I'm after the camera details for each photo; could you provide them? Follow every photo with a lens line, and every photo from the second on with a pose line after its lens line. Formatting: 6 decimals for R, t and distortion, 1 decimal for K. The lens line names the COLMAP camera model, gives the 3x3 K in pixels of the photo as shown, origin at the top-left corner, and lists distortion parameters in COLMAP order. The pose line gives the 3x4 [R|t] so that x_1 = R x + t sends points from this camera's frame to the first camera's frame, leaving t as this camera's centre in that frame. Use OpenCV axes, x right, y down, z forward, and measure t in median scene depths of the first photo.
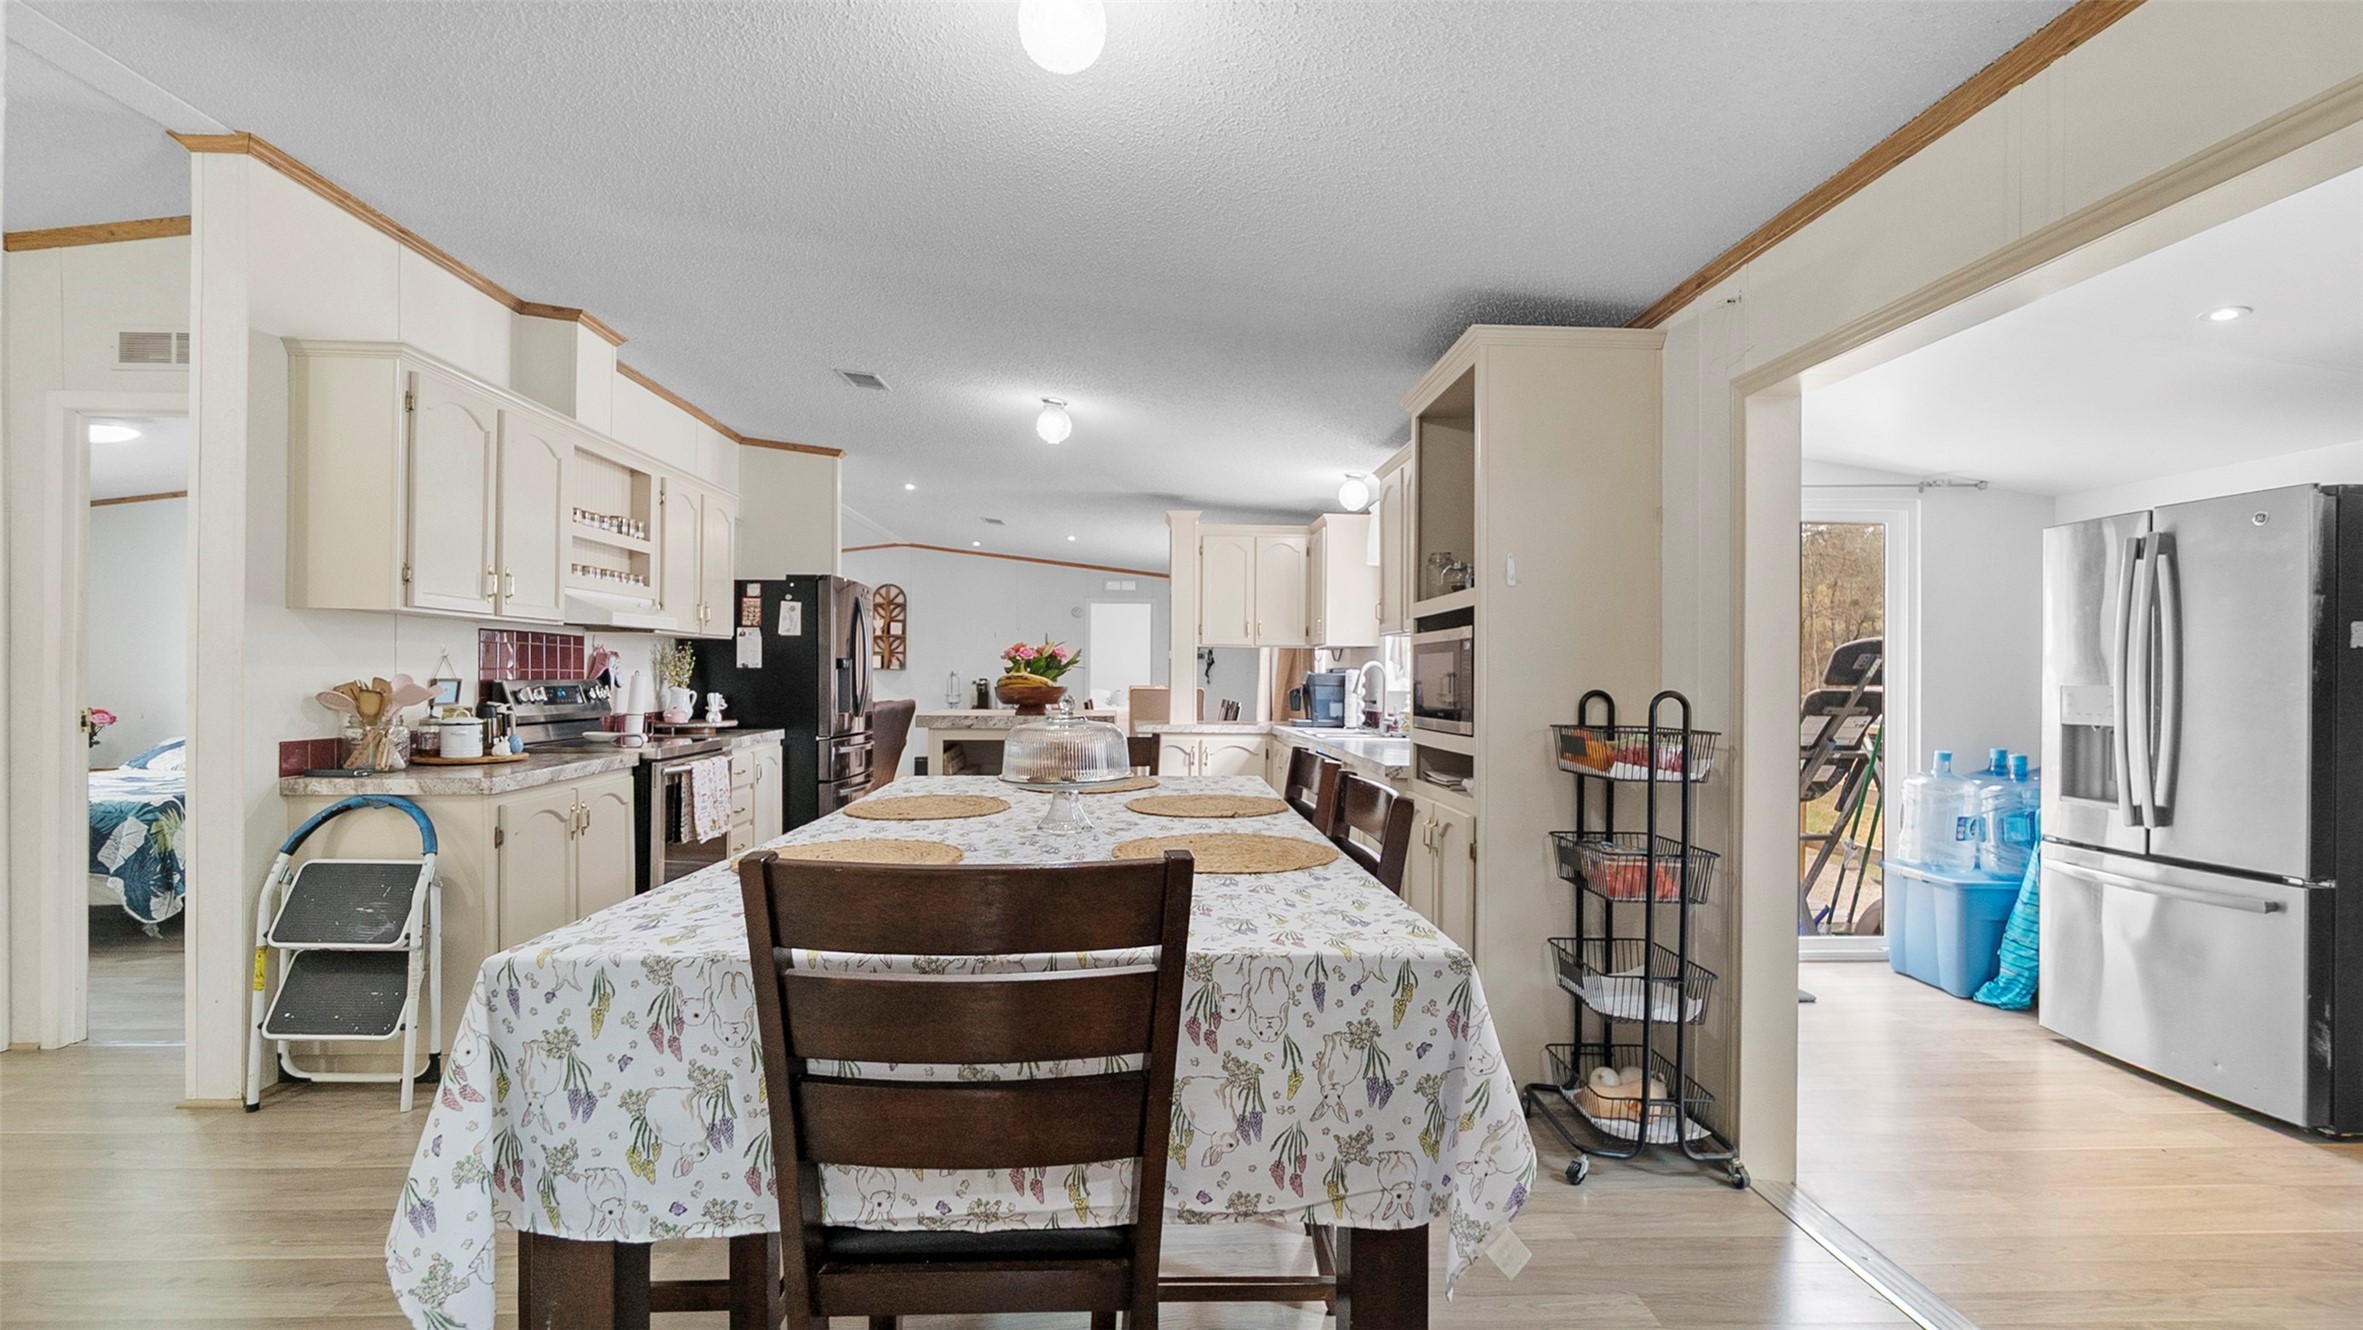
lens RADIAL K [[1041.6, 0, 1181.5], [0, 1041.6, 665.0], [0, 0, 1]] dist [0.002580, 0.000339]
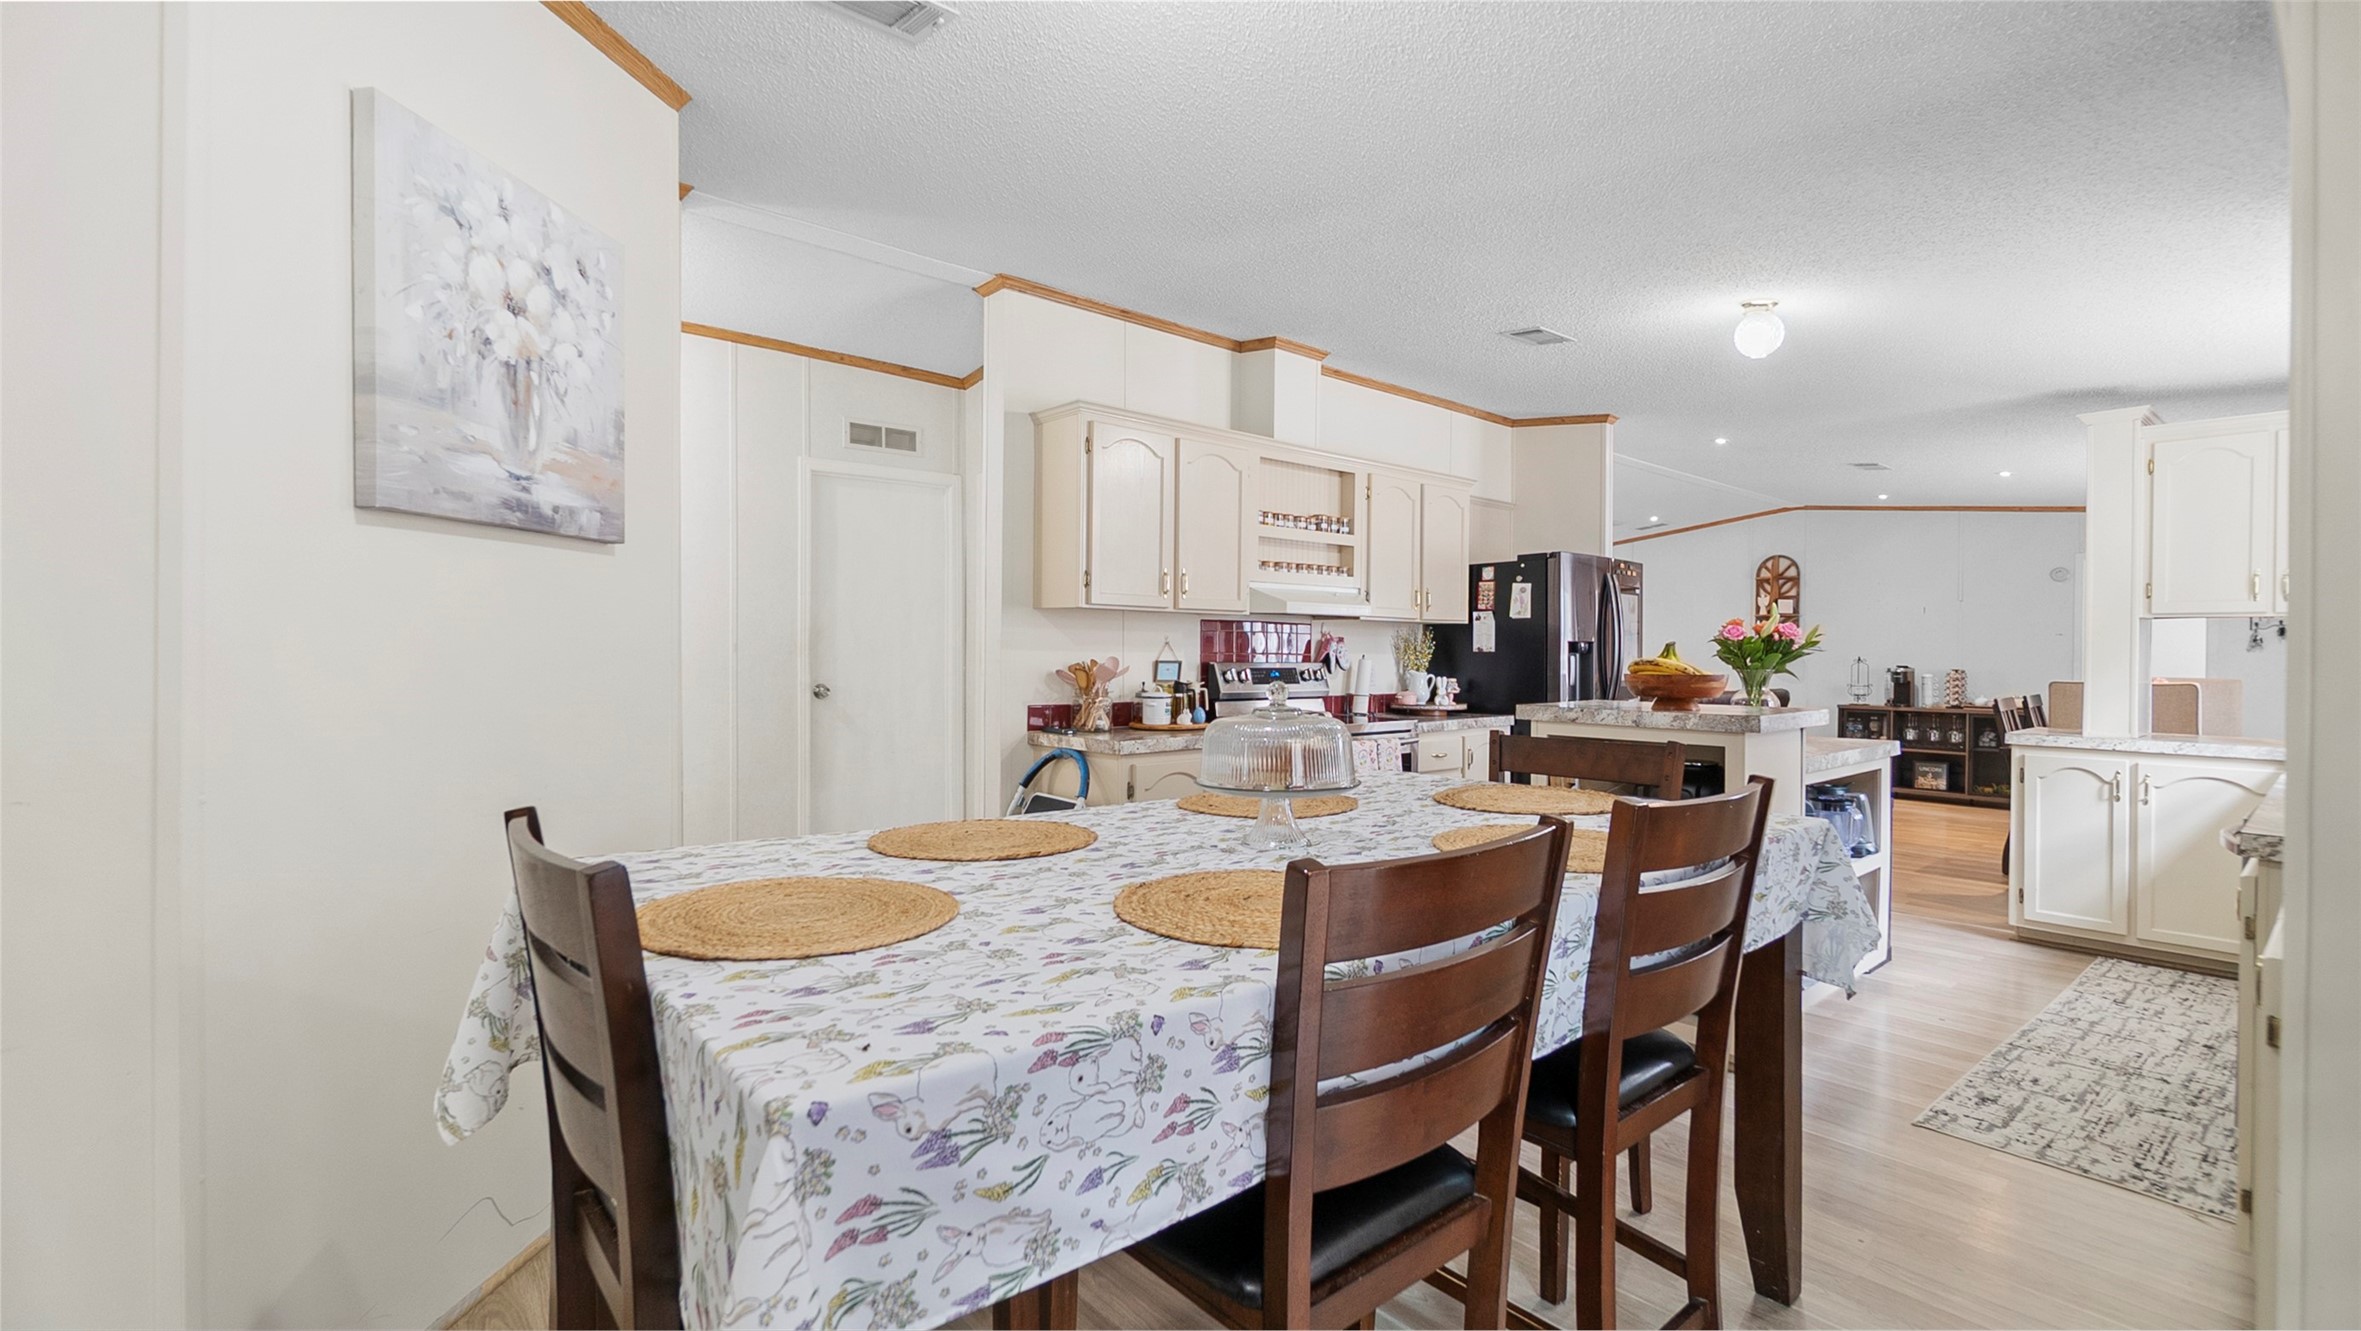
lens RADIAL K [[1022.1, 0, 1182.4], [0, 1022.1, 656.4], [0, 0, 1]] dist [0.014494, 0.000017]
pose [[0.618182, 0.001164, -0.786034, 0.213541], [0.003587, 0.999984, 0.004302, 0.002127], [0.786026, -0.005479, 0.618169, 0.205639]]
